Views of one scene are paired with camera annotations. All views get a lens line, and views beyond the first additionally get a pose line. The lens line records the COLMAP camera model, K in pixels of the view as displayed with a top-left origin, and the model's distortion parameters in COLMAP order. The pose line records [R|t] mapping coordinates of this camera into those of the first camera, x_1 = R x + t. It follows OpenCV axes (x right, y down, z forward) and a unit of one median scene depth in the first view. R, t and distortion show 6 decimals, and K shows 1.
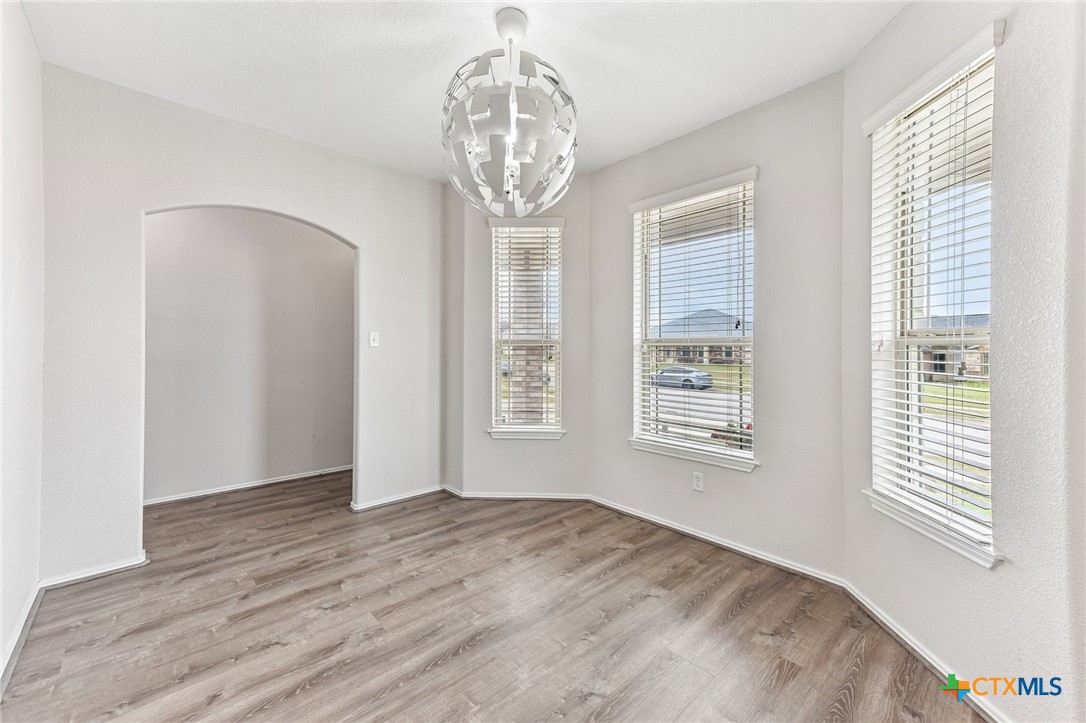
lens RADIAL K [[440.1, 0, 544.9], [0, 440.1, 358.5], [0, 0, 1]] dist [0.017834, -0.000033]
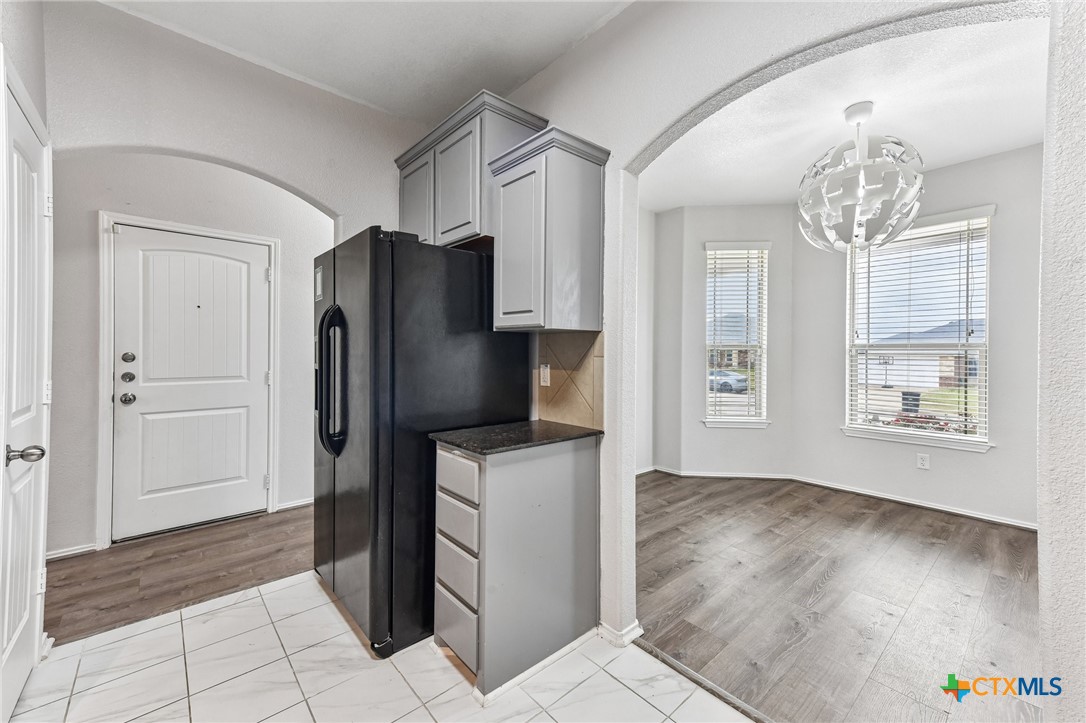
lens RADIAL K [[433.4, 0, 547.2], [0, 433.4, 361.8], [0, 0, 1]] dist [0.018304, -0.000076]
pose [[0.999126, 0.000564, -0.041800, -0.585315], [-0.000605, 0.999999, -0.000959, 0.005959], [0.041799, 0.000984, 0.999126, -0.232536]]
